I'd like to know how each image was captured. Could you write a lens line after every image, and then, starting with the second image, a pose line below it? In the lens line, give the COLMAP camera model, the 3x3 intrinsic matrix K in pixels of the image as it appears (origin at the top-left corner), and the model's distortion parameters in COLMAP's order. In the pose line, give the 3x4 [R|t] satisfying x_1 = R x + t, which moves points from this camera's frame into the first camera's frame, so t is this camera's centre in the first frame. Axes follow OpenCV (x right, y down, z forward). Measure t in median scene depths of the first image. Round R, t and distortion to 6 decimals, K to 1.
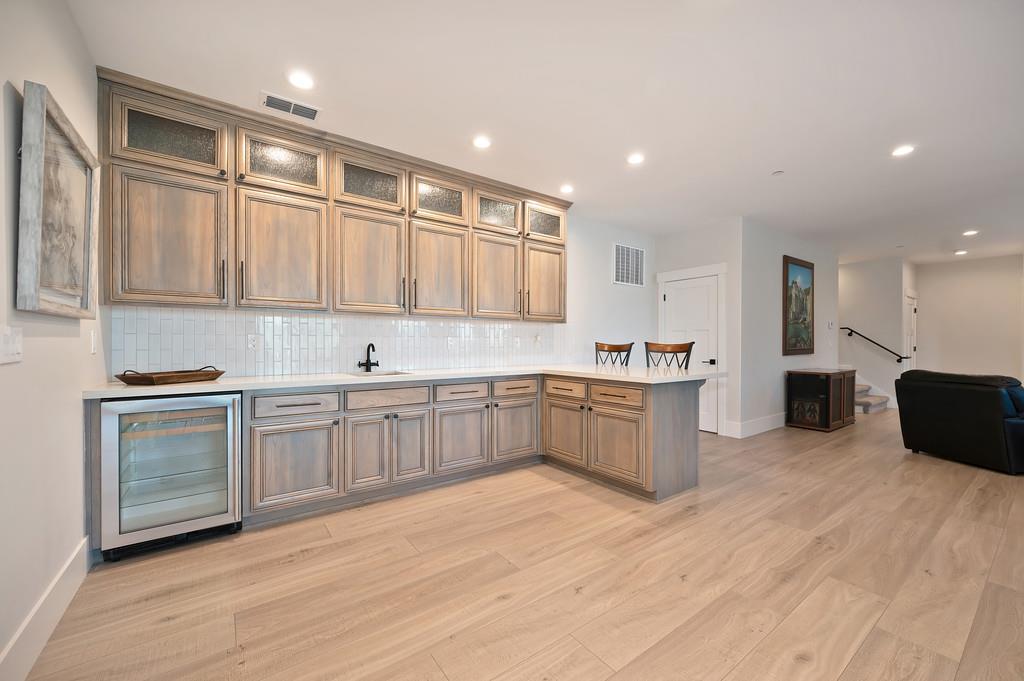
lens RADIAL K [[405.3, 0, 518.1], [0, 405.3, 339.4], [0, 0, 1]] dist [-0.000600, -0.000498]
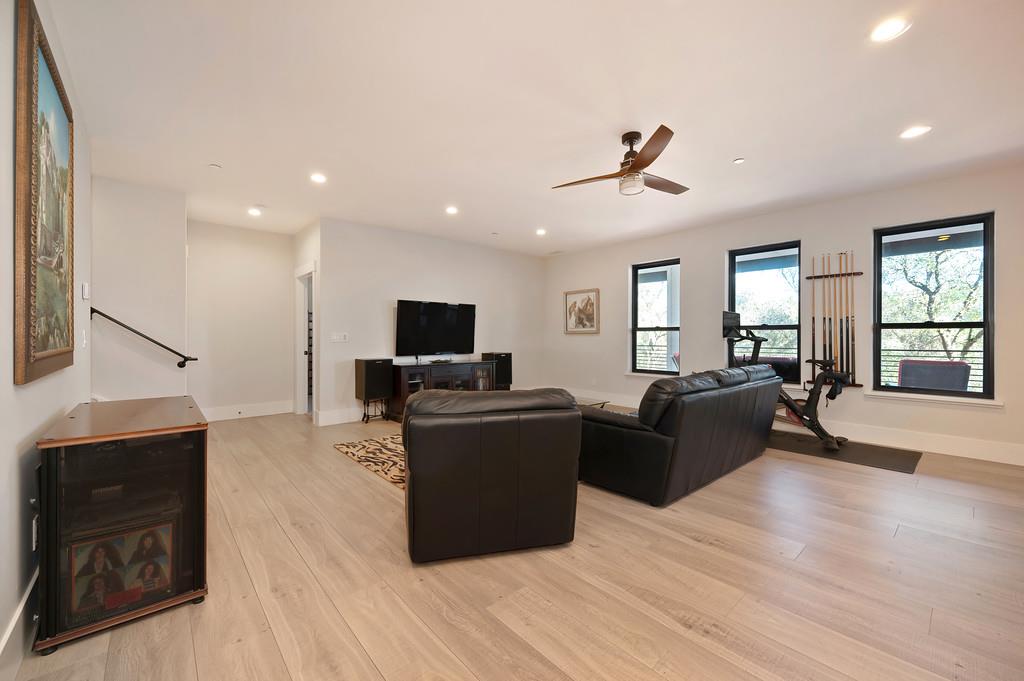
lens RADIAL K [[405.3, 0, 525.7], [0, 405.3, 331.8], [0, 0, 1]] dist [-0.000600, -0.000498]
pose [[-0.117903, 0.012656, 0.992945, 0.657307], [-0.011168, 0.999839, -0.014070, 0.016110], [-0.992962, -0.012748, -0.117742, 1.282545]]
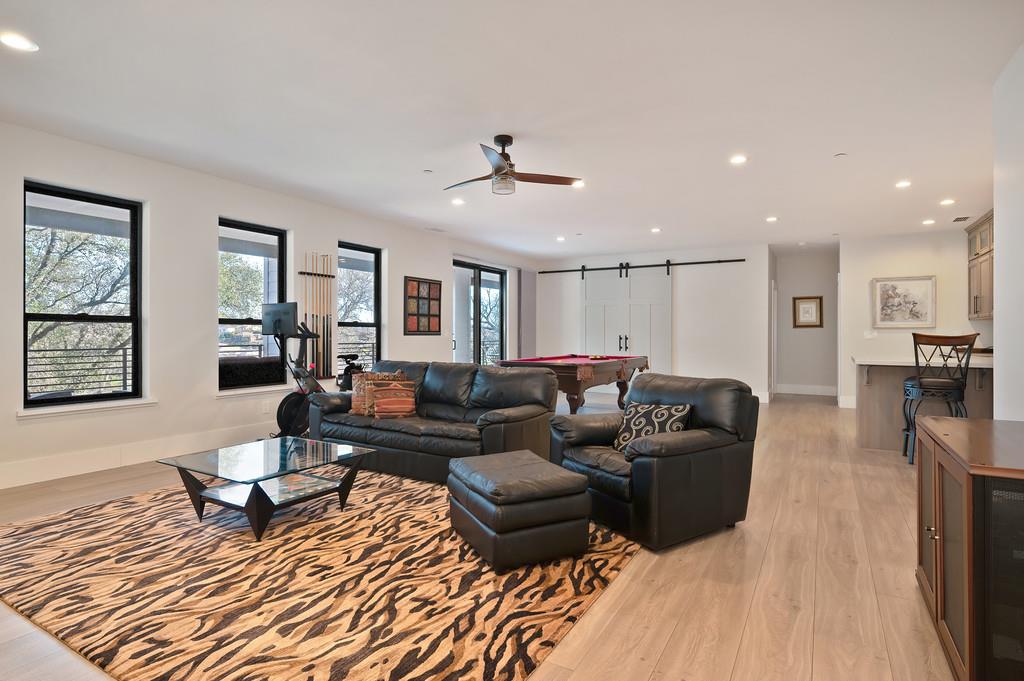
lens RADIAL K [[537.8, 0, 504.7], [0, 537.8, 320.7], [0, 0, 1]] dist [0.000199, -0.001321]
pose [[-0.919433, -0.014319, -0.392987, 2.143591], [-0.000851, 0.999407, -0.034425, 0.023294], [0.393247, -0.031317, -0.918899, 2.154455]]
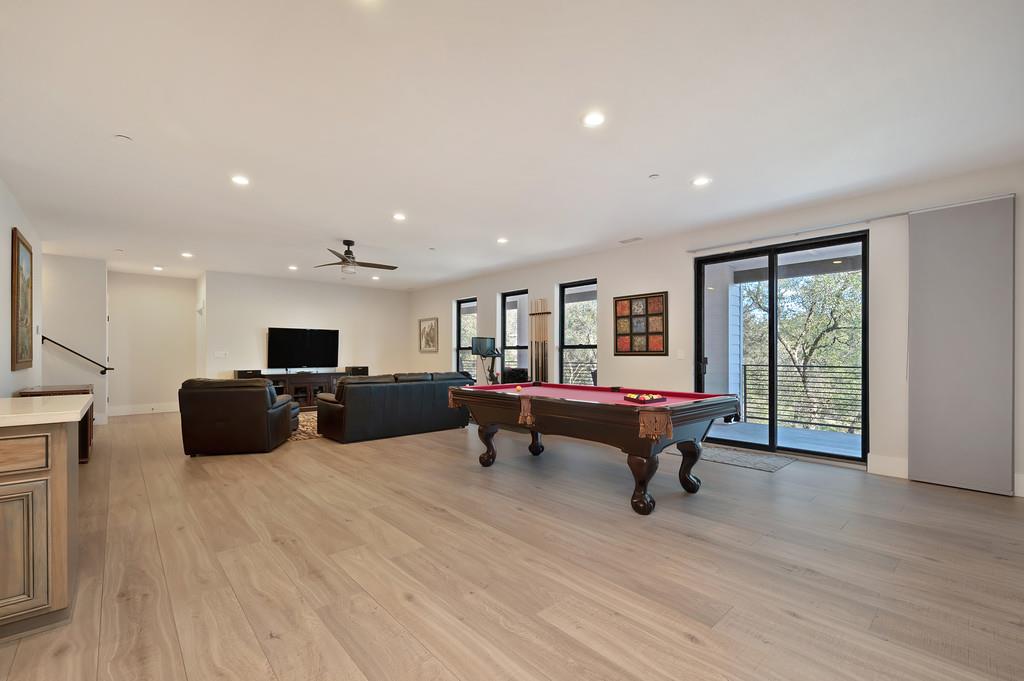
lens RADIAL K [[440.8, 0, 517.8], [0, 440.8, 348.2], [0, 0, 1]] dist [0.009881, -0.000788]
pose [[-0.110532, 0.014204, 0.993771, -0.361616], [-0.010810, 0.999822, -0.015493, 0.007145], [-0.993814, -0.012455, -0.110359, 0.402274]]
